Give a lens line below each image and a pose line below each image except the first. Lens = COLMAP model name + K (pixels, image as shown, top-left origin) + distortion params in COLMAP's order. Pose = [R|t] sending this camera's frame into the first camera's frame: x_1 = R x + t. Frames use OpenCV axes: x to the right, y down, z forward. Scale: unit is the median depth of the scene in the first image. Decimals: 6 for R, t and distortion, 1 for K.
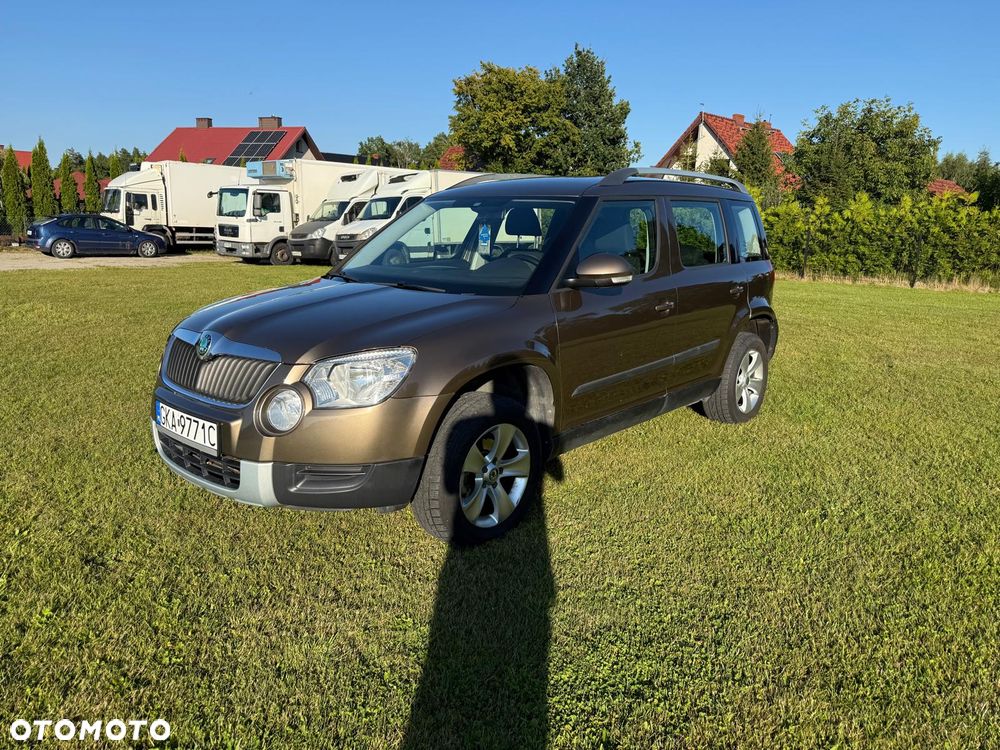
lens RADIAL K [[699.2, 0, 500.0], [0, 699.2, 375.0], [0, 0, 1]] dist [0.043536, -0.055578]
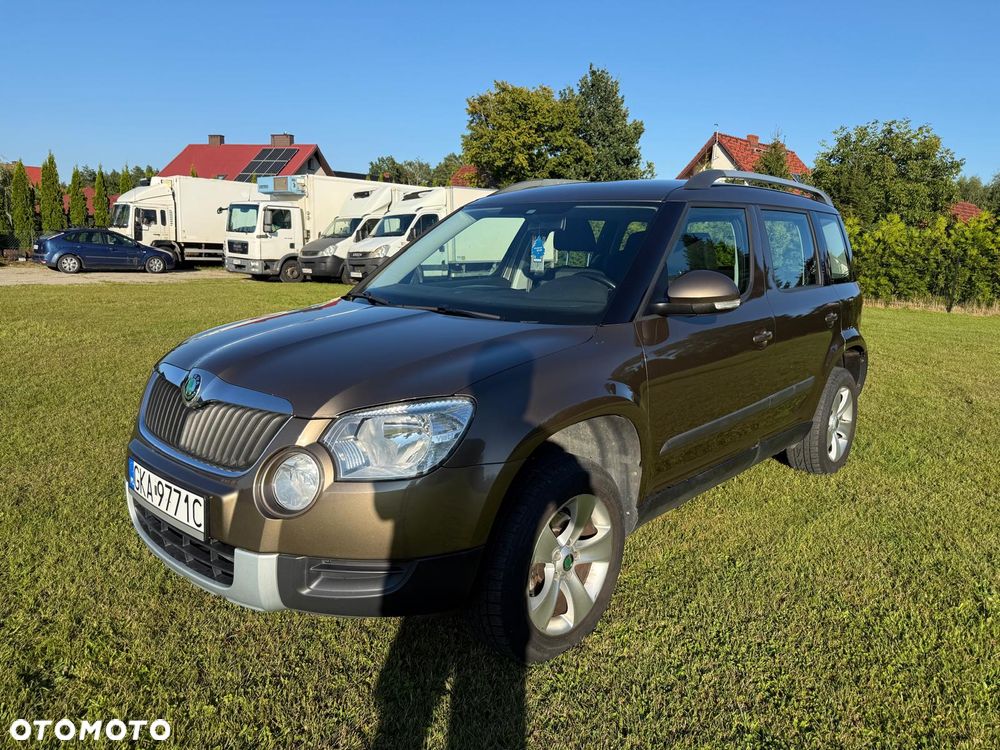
lens RADIAL K [[699.2, 0, 500.0], [0, 699.2, 375.0], [0, 0, 1]] dist [0.043536, -0.055578]
pose [[0.999897, 0.010544, -0.009767, -0.011135], [-0.010802, 0.999584, -0.026753, -0.005394], [0.009480, 0.026856, 0.999594, 0.033596]]
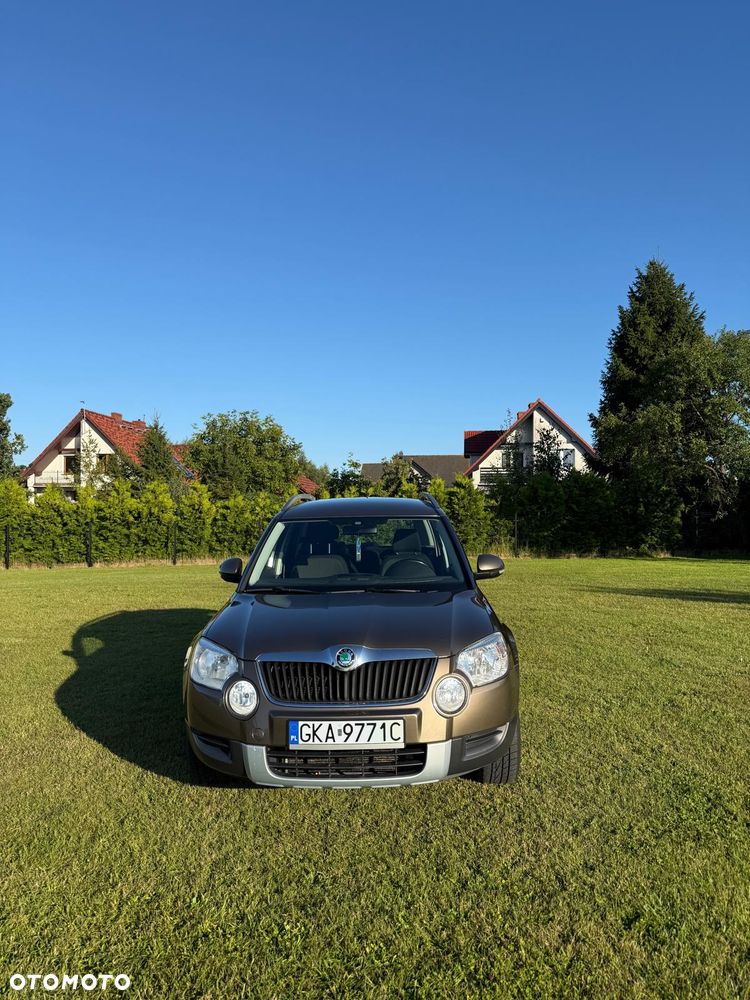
lens RADIAL K [[699.2, 0, 375.0], [0, 699.2, 500.0], [0, 0, 1]] dist [0.043536, -0.055578]
pose [[0.749776, -0.024843, 0.661225, -0.185437], [0.172115, 0.972219, -0.158638, -0.017507], [-0.638915, 0.232750, 0.733223, 0.006154]]
